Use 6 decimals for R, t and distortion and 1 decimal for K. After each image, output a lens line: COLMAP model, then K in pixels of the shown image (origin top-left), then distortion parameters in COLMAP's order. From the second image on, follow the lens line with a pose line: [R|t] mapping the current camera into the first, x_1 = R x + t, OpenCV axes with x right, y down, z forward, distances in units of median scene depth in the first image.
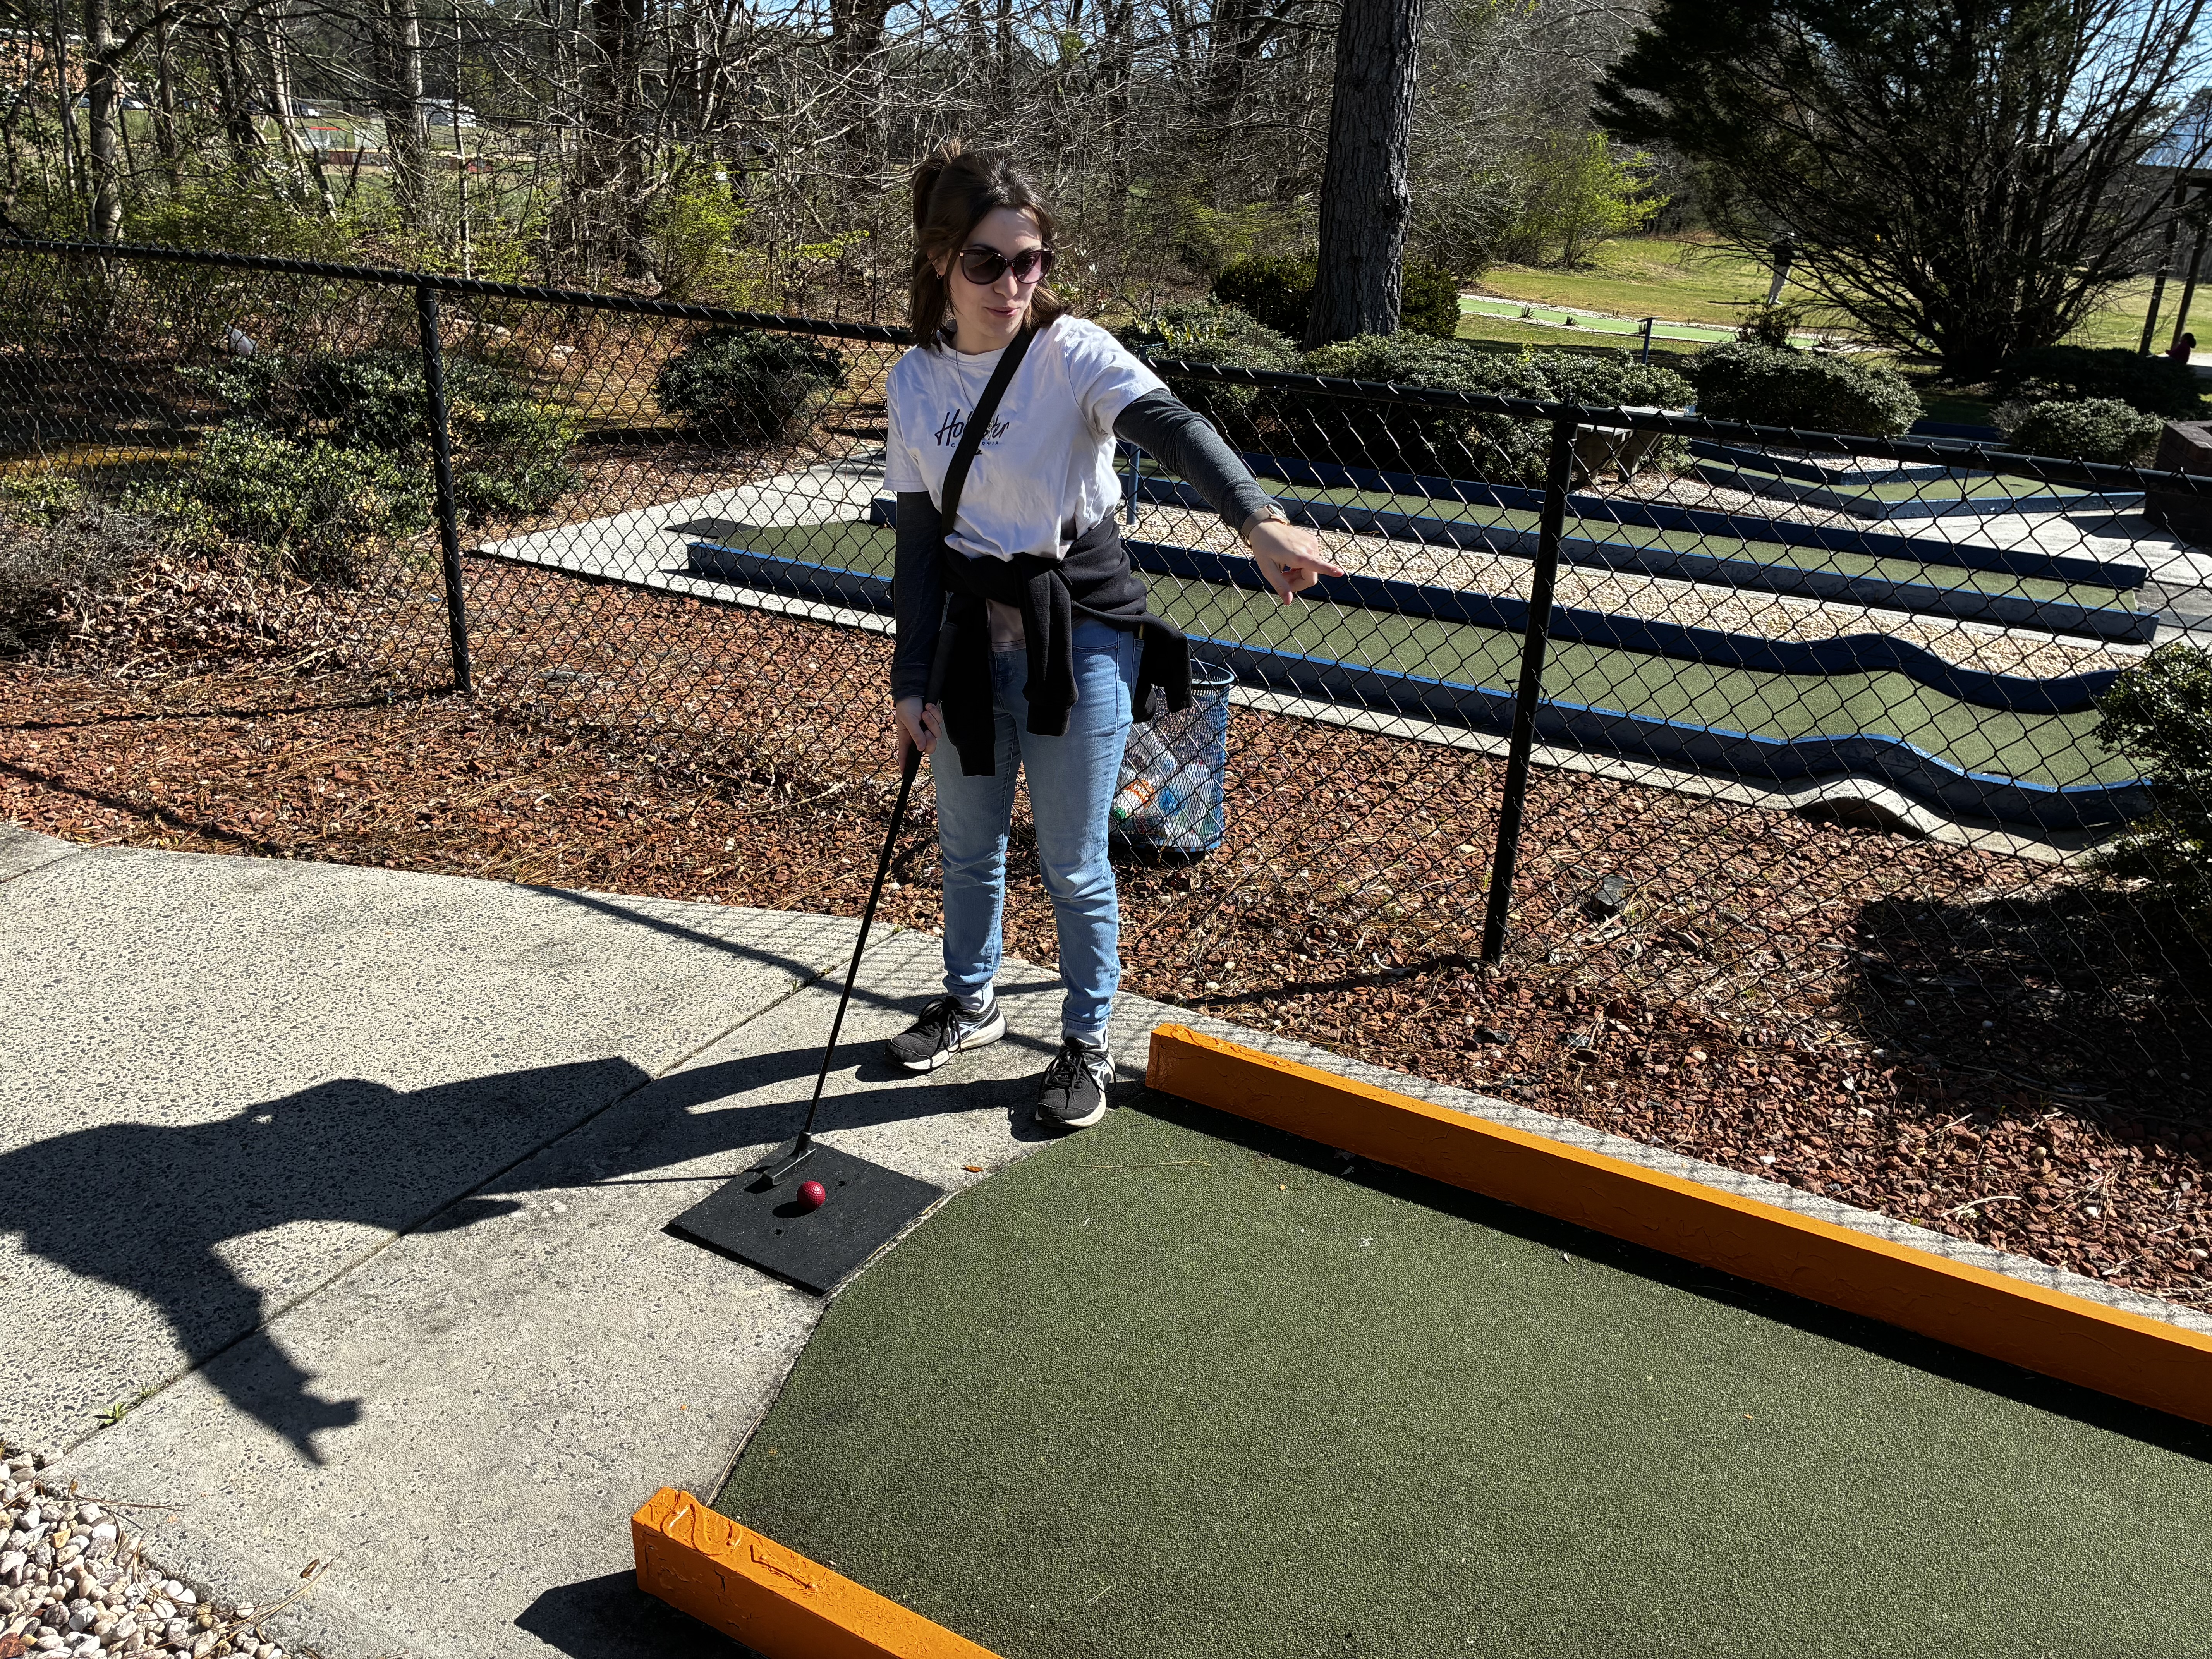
lens RADIAL K [[1651.2, 0, 1116.2], [0, 1651.2, 836.8], [0, 0, 1]] dist [0.020730, -0.029729]
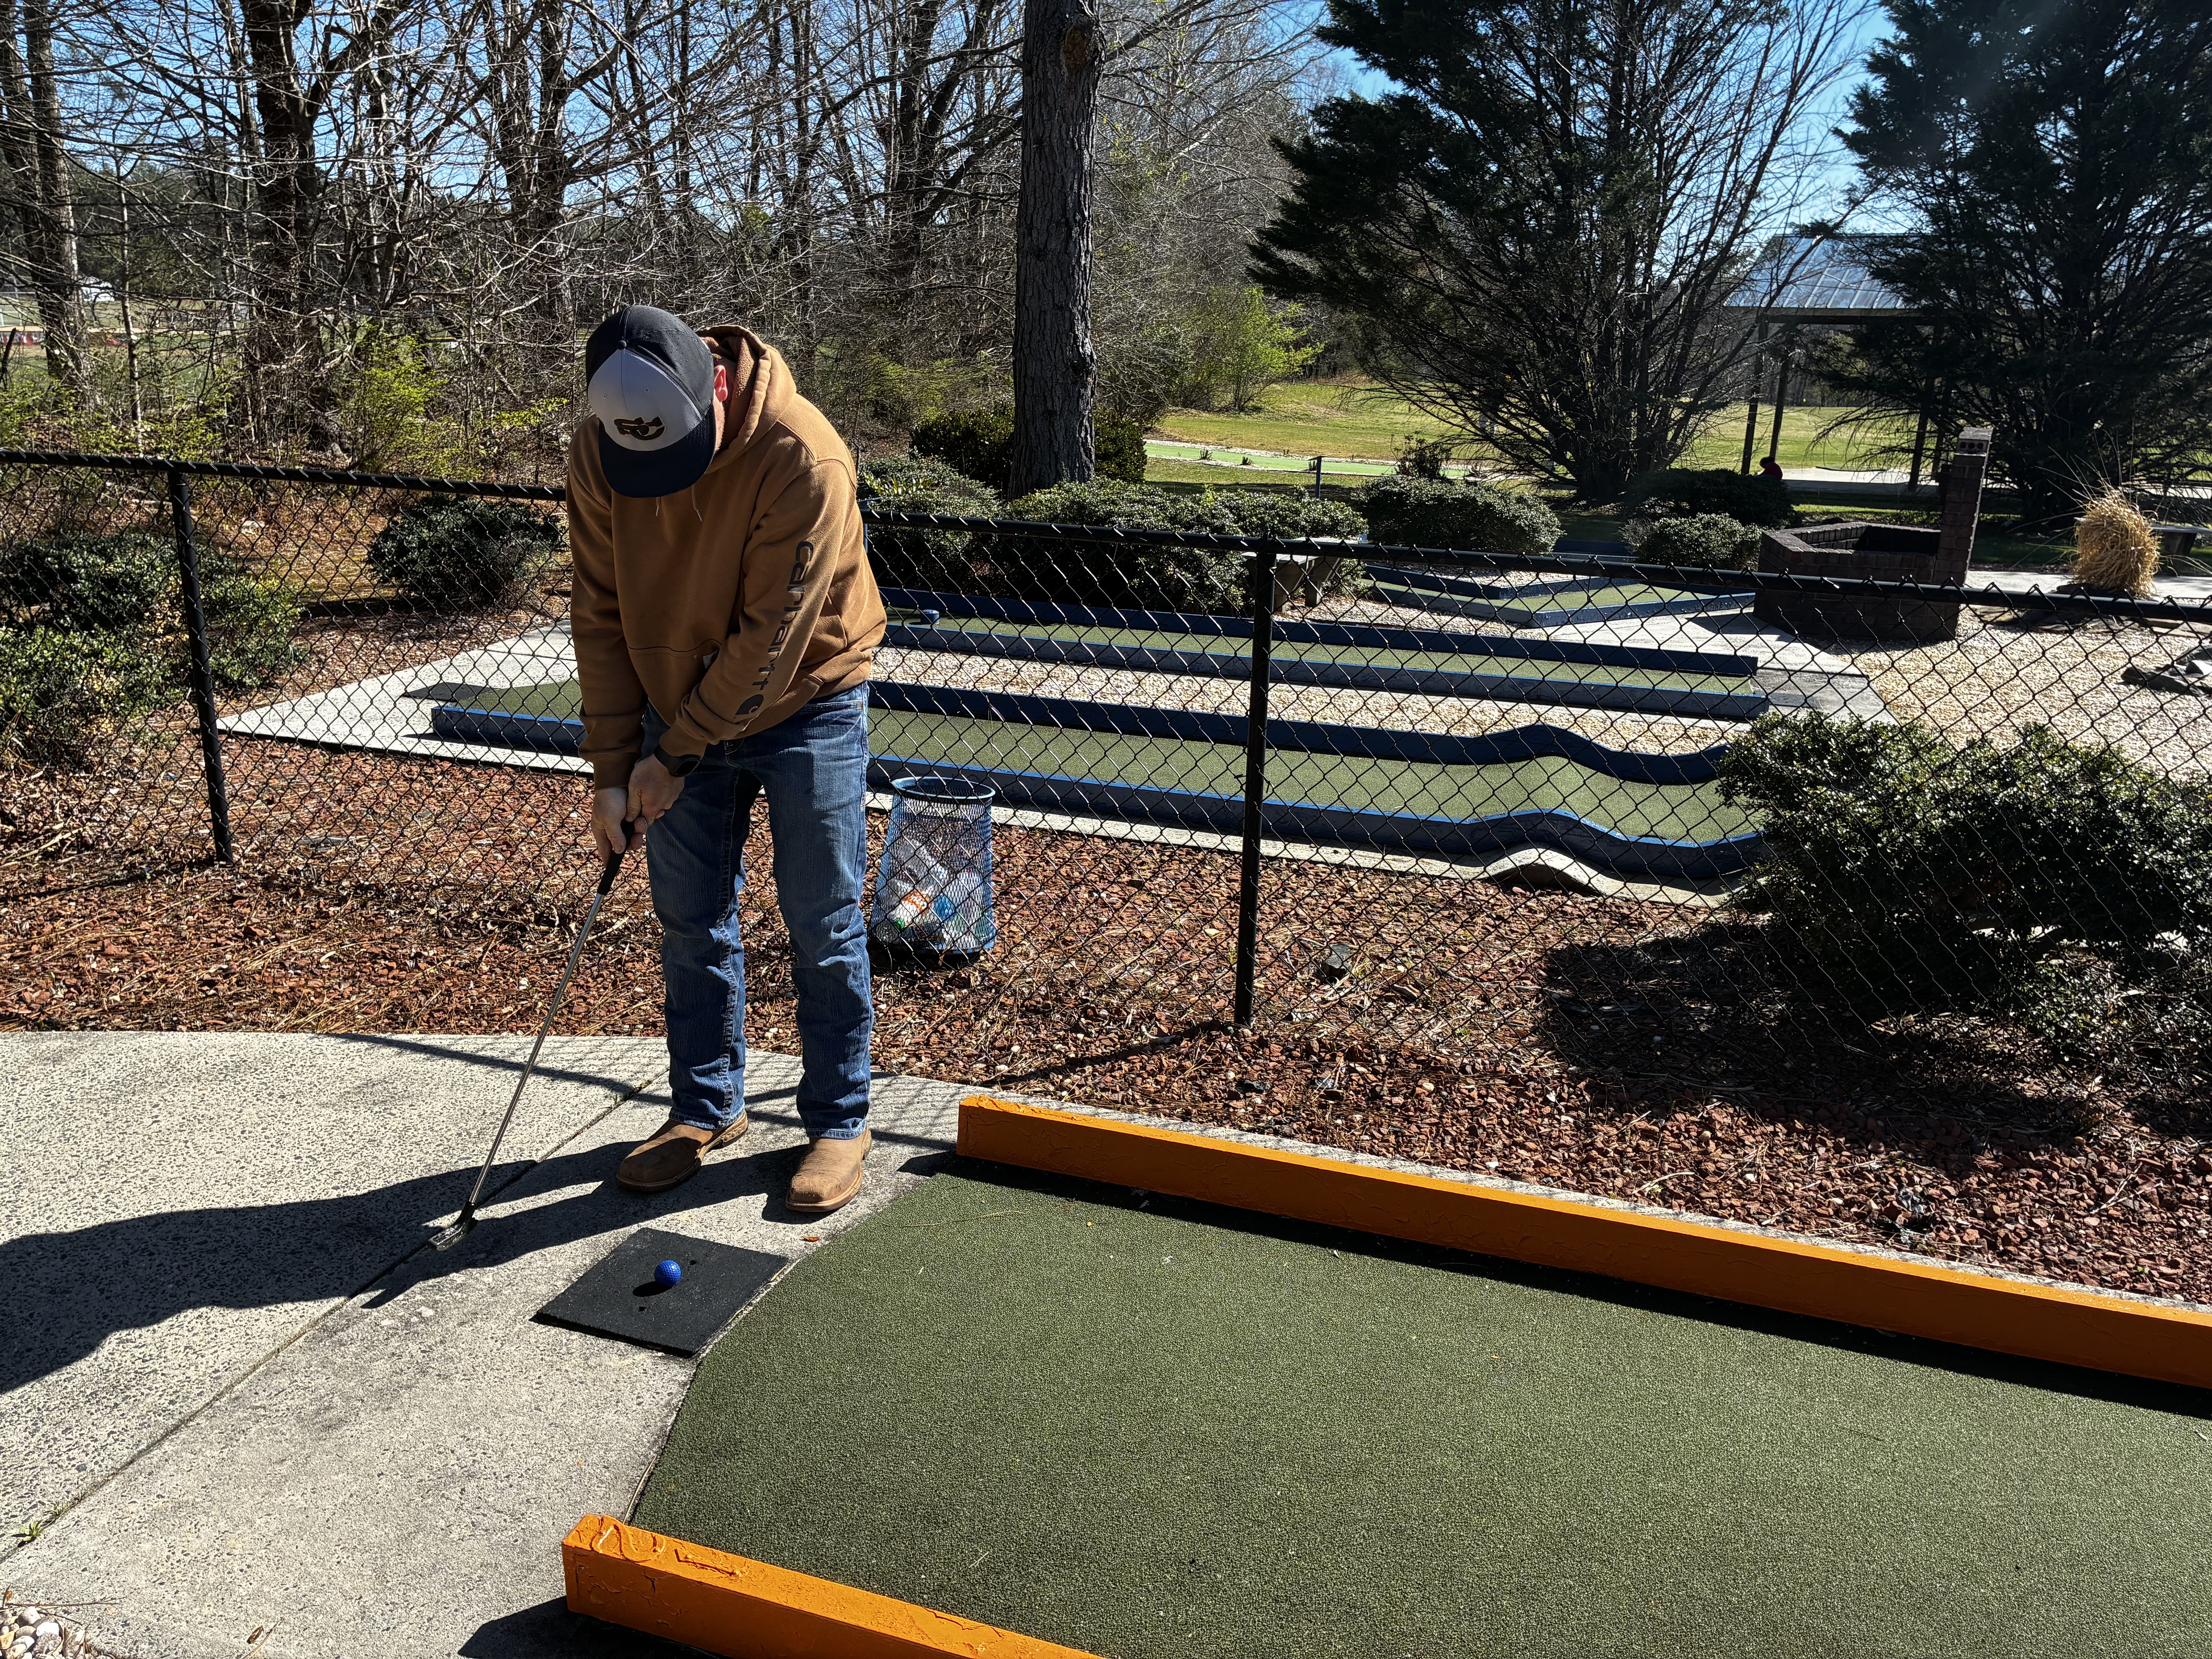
lens RADIAL K [[1651.2, 0, 1105.7], [0, 1651.2, 831.0], [0, 0, 1]] dist [0.020730, -0.029729]
pose [[0.984296, -0.069879, 0.162104, -0.034444], [0.083695, 0.993273, -0.080020, 0.022853], [-0.155422, 0.092331, 0.983524, -0.092810]]
